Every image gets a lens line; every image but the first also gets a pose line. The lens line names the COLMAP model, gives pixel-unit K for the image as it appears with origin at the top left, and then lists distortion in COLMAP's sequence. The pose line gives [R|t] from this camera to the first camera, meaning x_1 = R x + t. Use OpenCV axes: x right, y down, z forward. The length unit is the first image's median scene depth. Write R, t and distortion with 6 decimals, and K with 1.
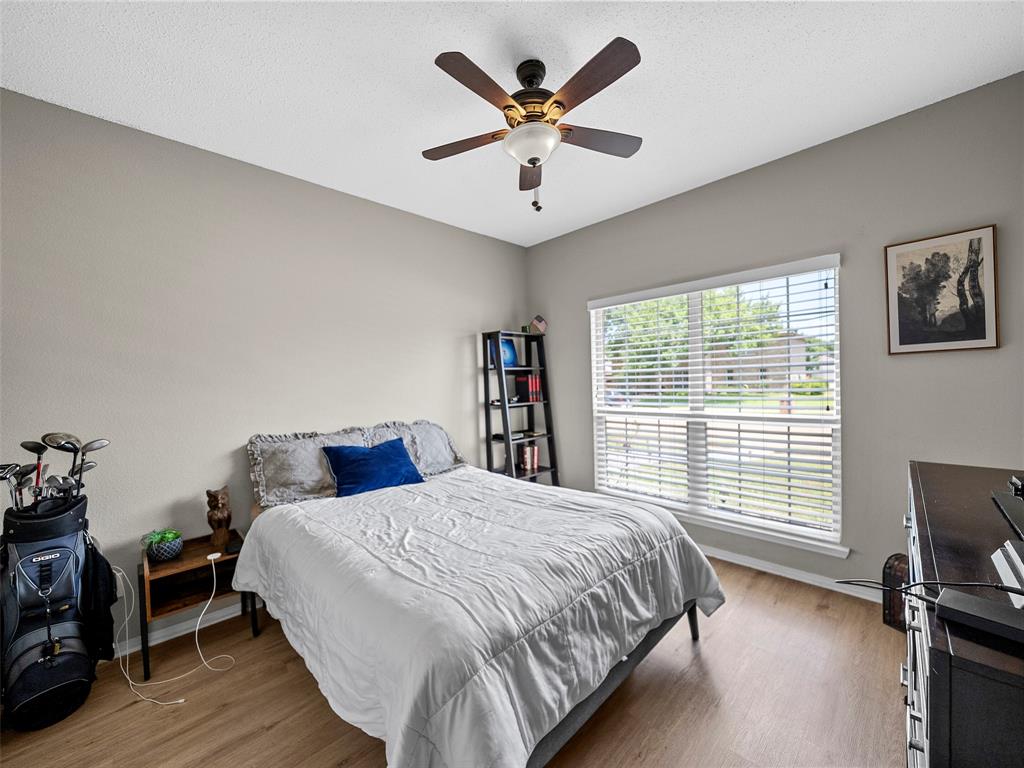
lens RADIAL K [[402.3, 0, 510.5], [0, 402.3, 383.6], [0, 0, 1]] dist [-0.009573, 0.000389]
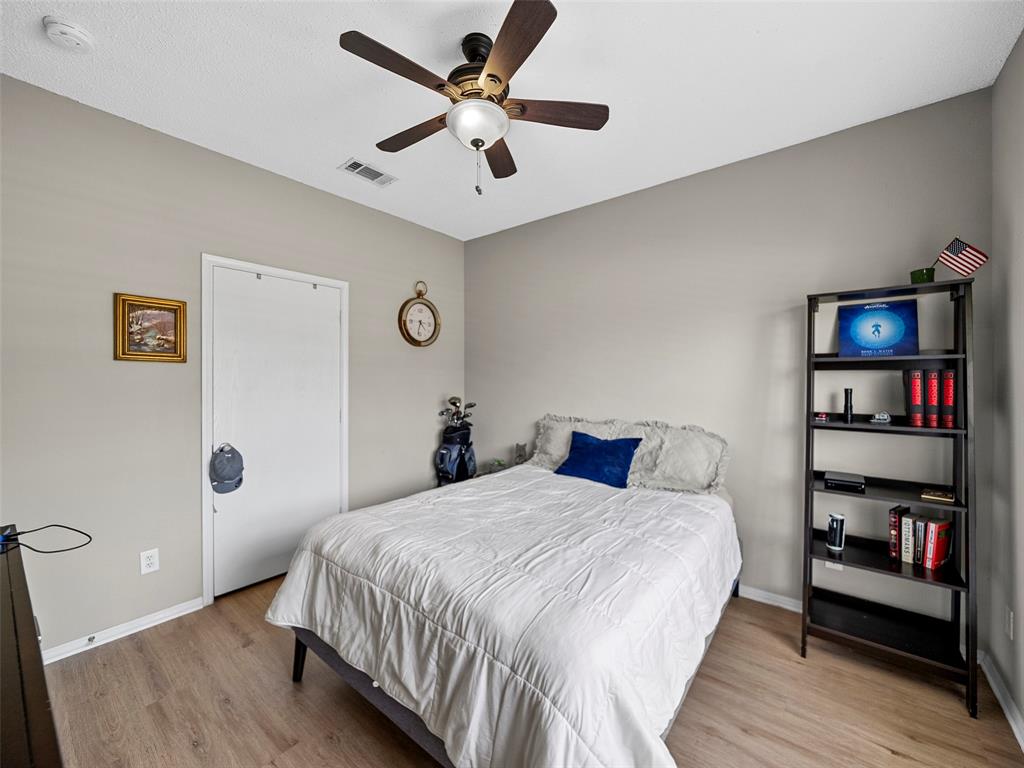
lens RADIAL K [[402.3, 0, 511.2], [0, 402.3, 381.9], [0, 0, 1]] dist [-0.009573, 0.000389]
pose [[0.114770, 0.037448, -0.992686, 0.699063], [-0.016104, 0.999228, 0.035833, -0.027112], [0.993262, 0.011873, 0.115285, 0.692412]]
